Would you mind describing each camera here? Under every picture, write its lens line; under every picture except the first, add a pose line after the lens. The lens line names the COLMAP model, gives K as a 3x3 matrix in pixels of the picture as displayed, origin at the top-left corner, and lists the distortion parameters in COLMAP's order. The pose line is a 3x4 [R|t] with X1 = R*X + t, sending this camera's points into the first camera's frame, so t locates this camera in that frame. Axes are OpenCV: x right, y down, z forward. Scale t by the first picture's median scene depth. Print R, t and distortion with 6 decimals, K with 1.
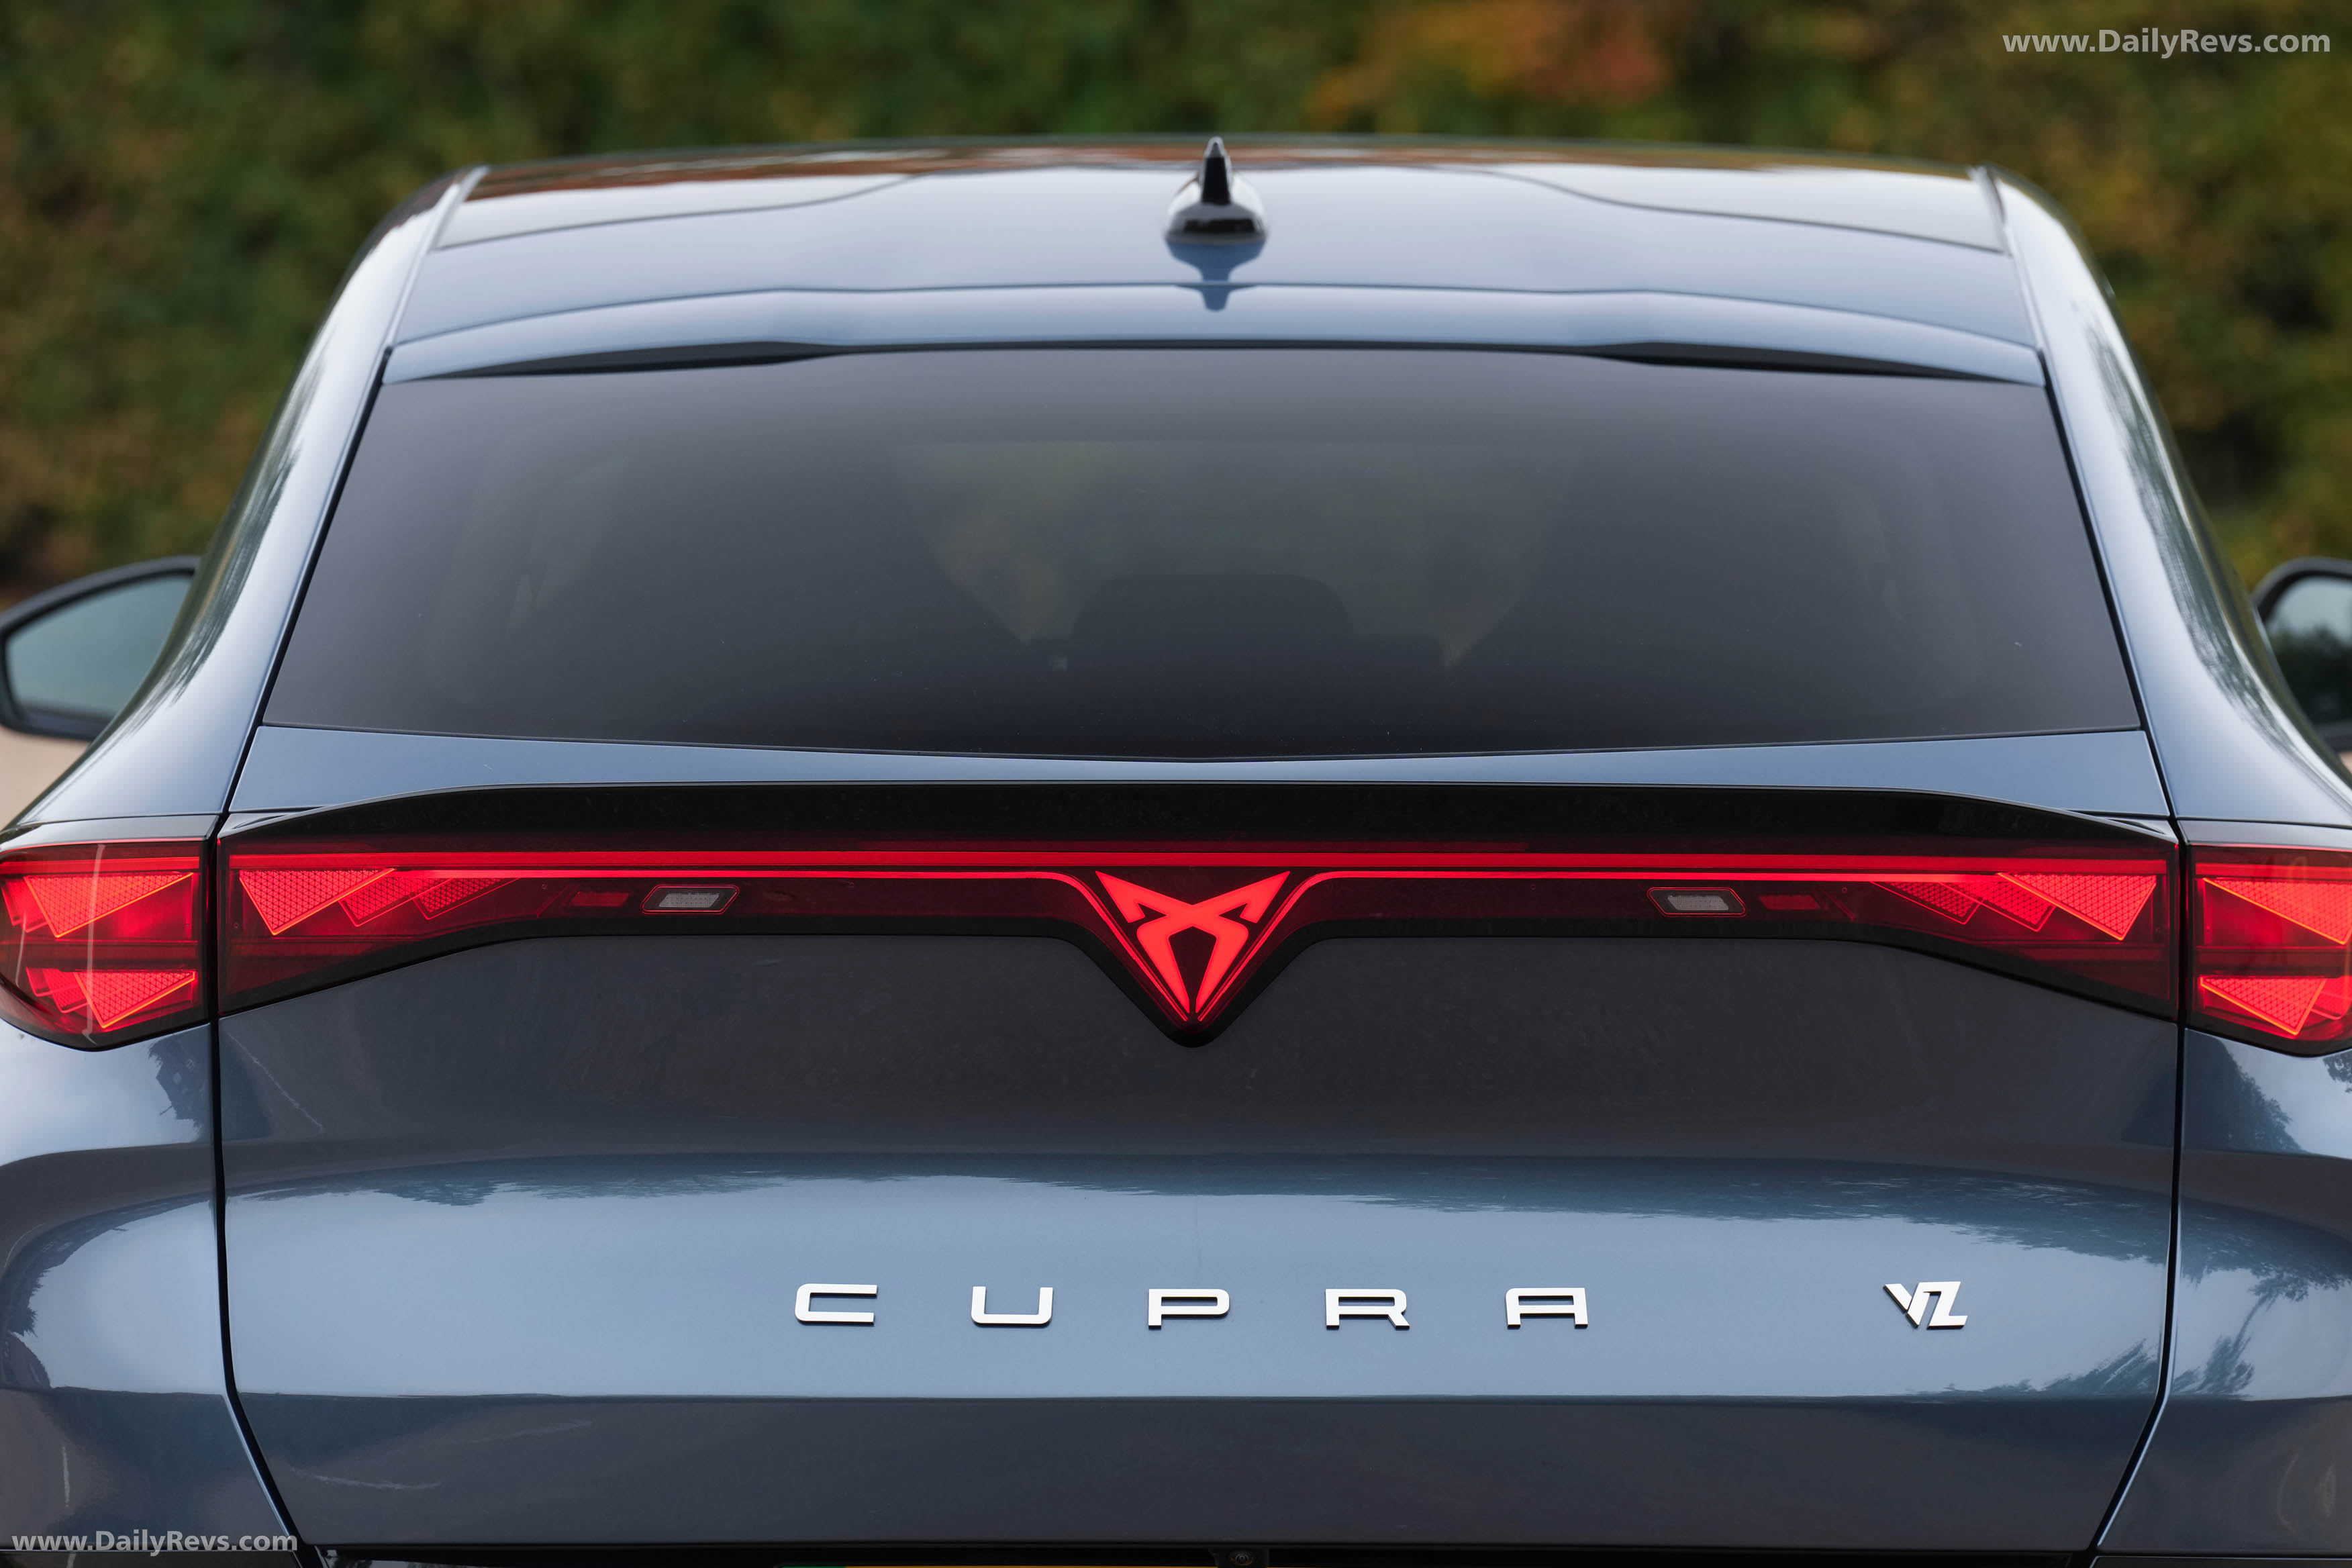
lens RADIAL K [[13341.5, 0, 1184.0], [0, 13341.5, 761.4], [0, 0, 1]] dist [2.639591, 0.000000]
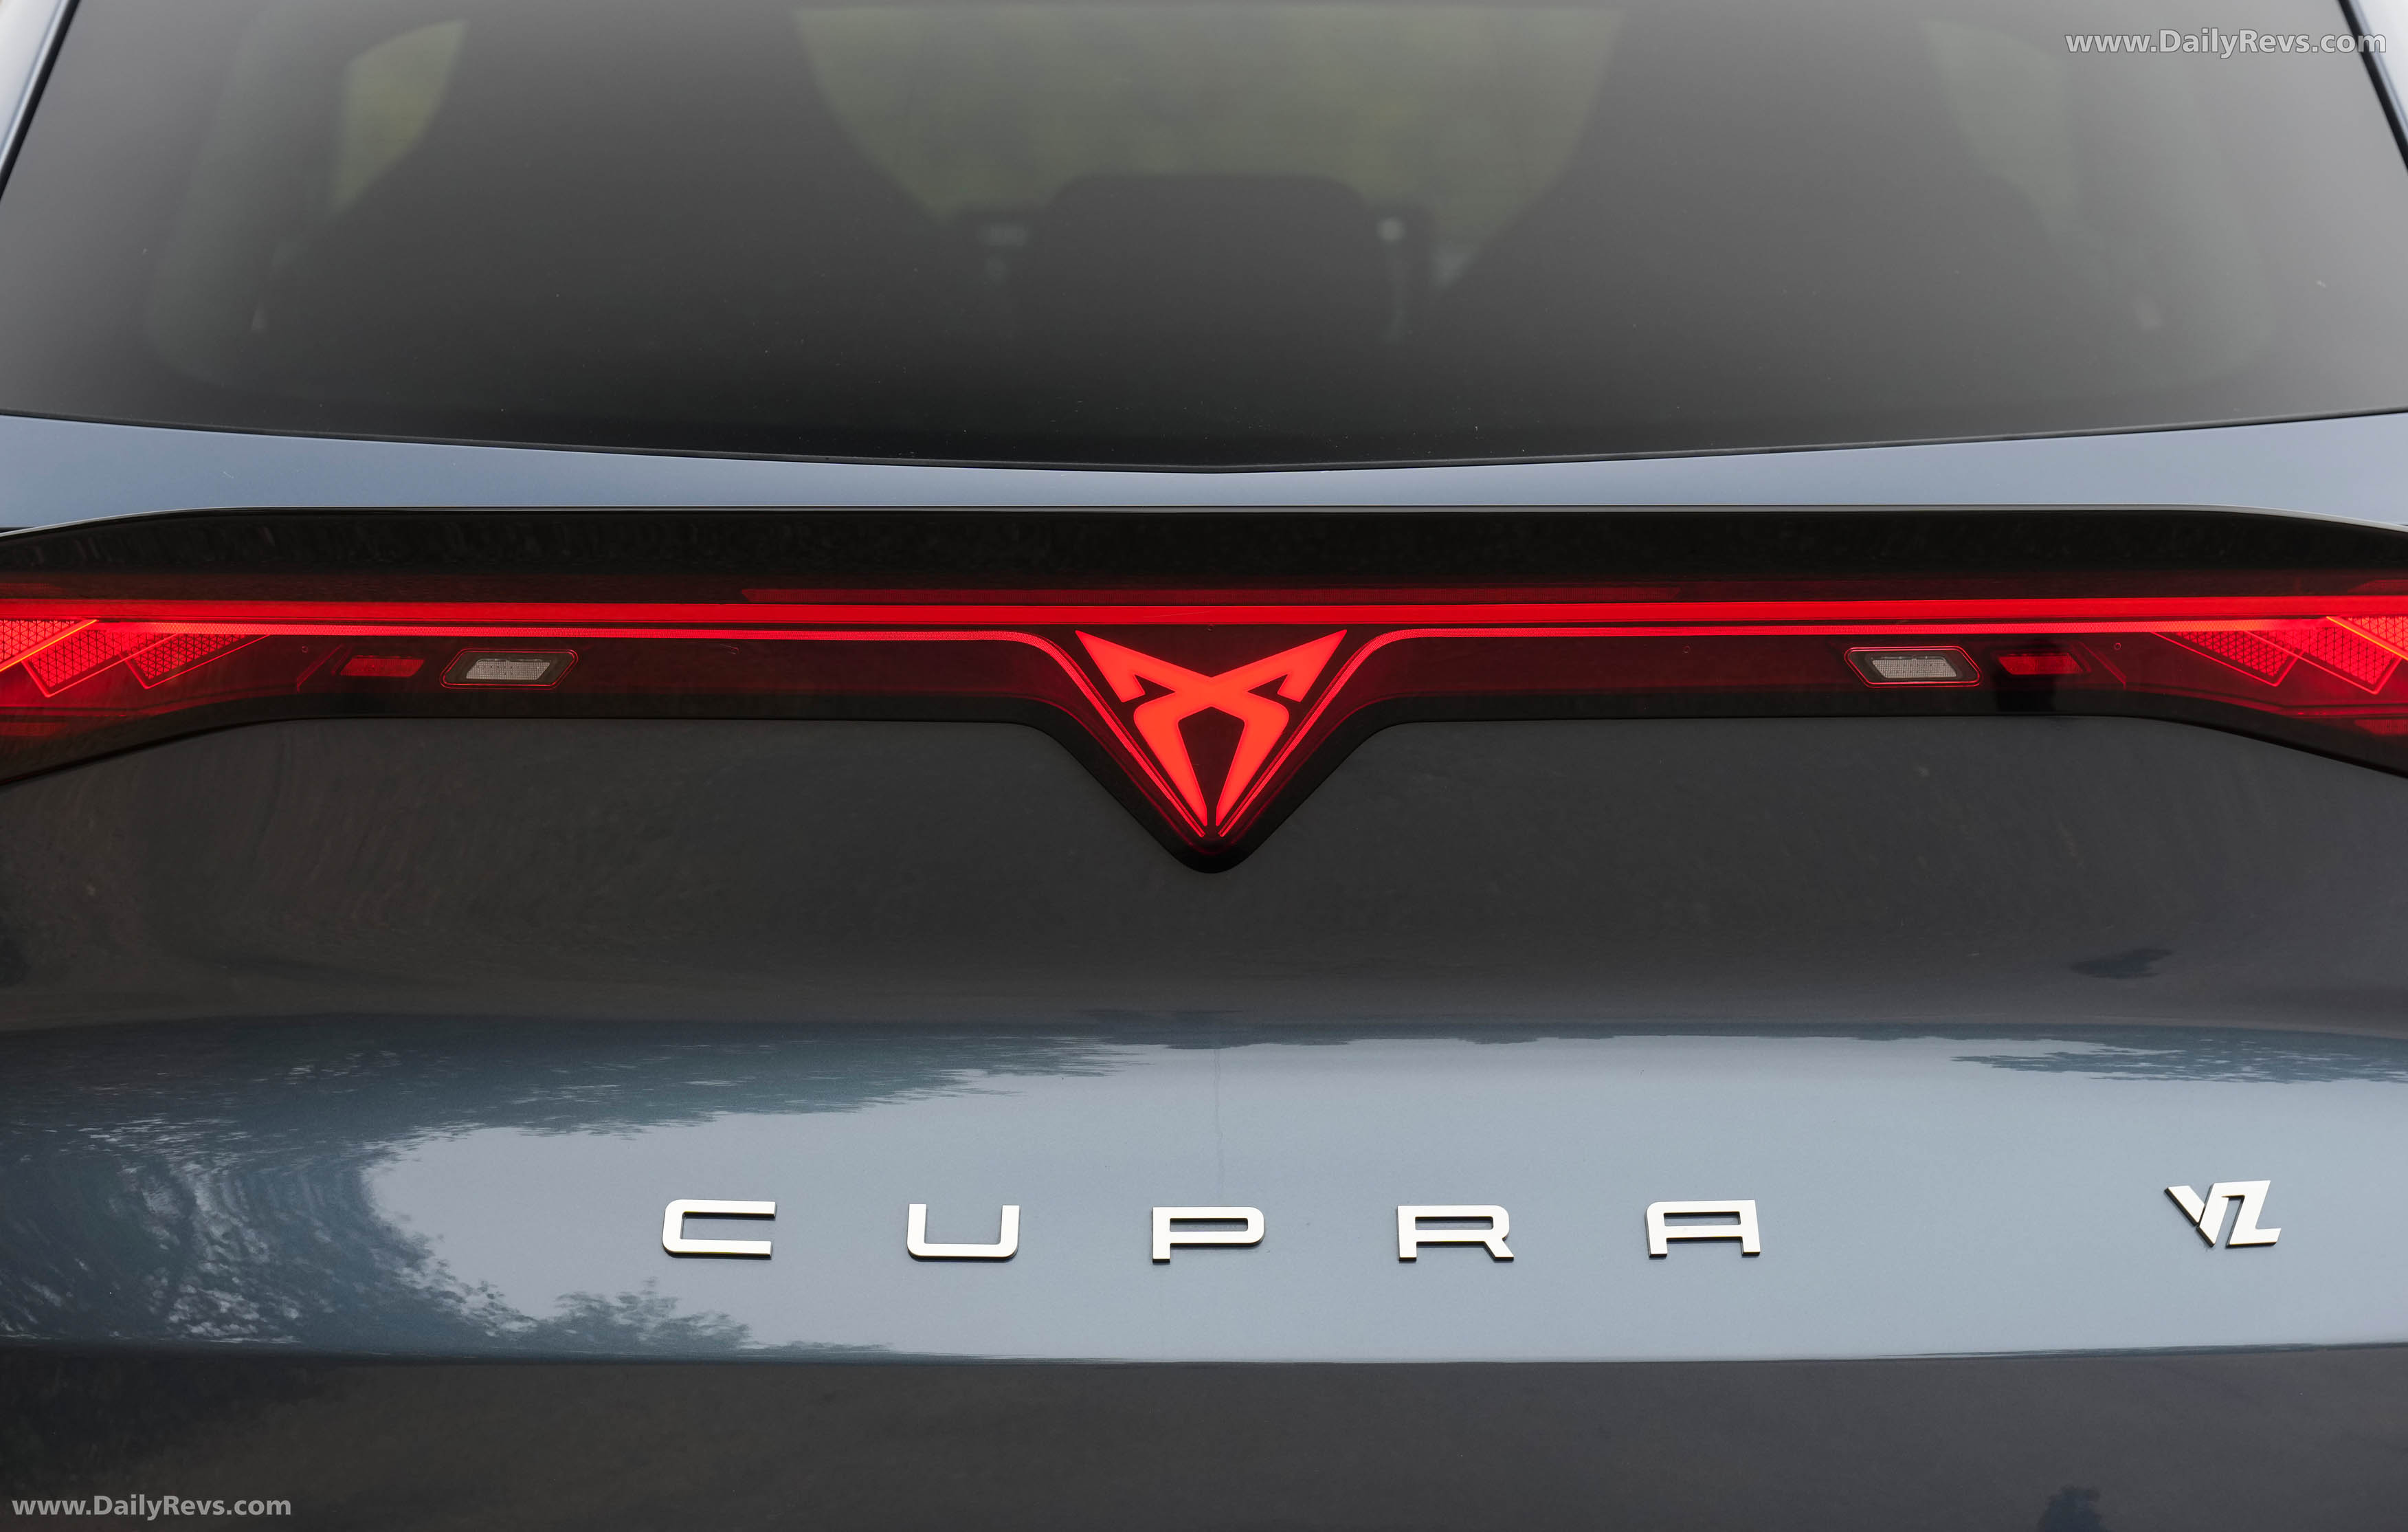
lens RADIAL K [[9993.4, 0, 1213.1], [0, 9993.4, 875.2], [0, 0, 1]] dist [1.336910, 0.000000]
pose [[0.999988, -0.003213, 0.003733, -0.001311], [0.003000, 0.998438, 0.055784, -0.008531], [-0.003906, -0.055772, 0.998436, 0.462452]]
